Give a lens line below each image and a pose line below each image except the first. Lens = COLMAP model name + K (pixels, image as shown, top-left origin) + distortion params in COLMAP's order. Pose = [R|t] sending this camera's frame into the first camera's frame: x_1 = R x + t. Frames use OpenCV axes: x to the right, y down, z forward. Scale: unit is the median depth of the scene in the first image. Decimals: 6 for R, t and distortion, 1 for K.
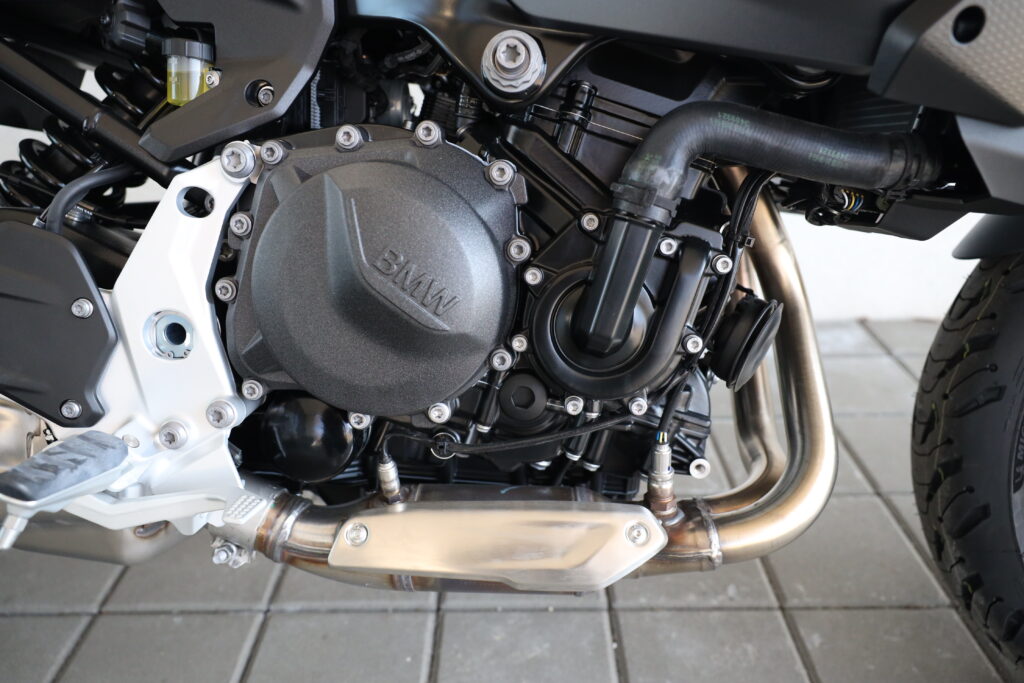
lens RADIAL K [[736.5, 0, 512.0], [0, 736.5, 341.5], [0, 0, 1]] dist [0.004375, 0.001674]
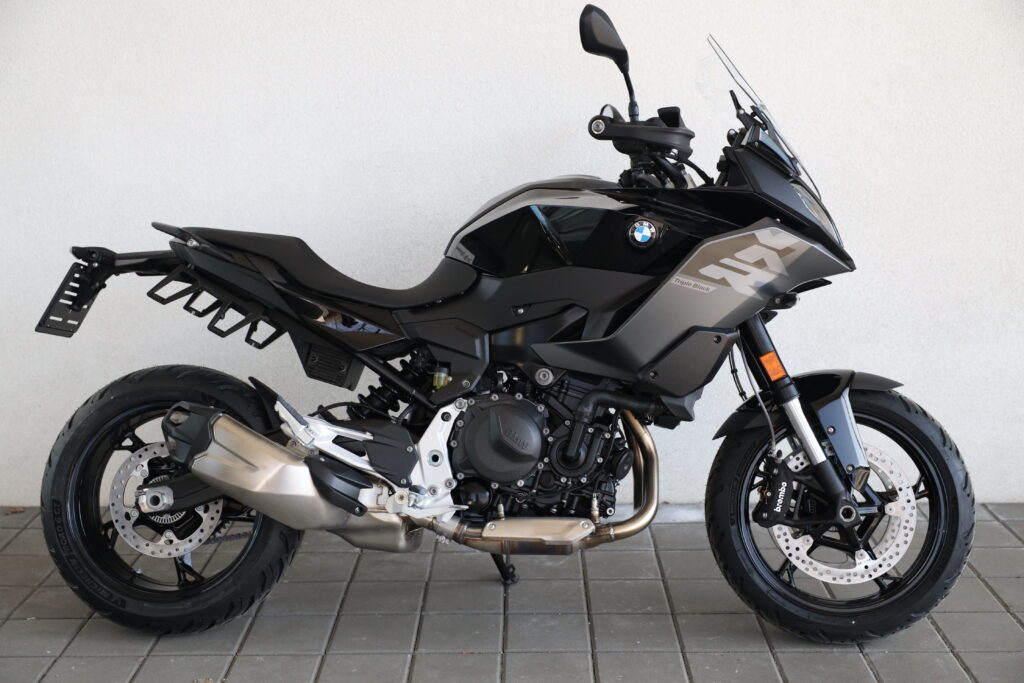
lens RADIAL K [[1236.9, 0, 512.0], [0, 1236.9, 341.5], [0, 0, 1]] dist [0.002297, -0.000297]
pose [[0.999985, 0.003225, -0.004517, -0.114154], [-0.004290, 0.965536, -0.260234, 0.893490], [0.003522, 0.260249, 0.965535, -4.278894]]
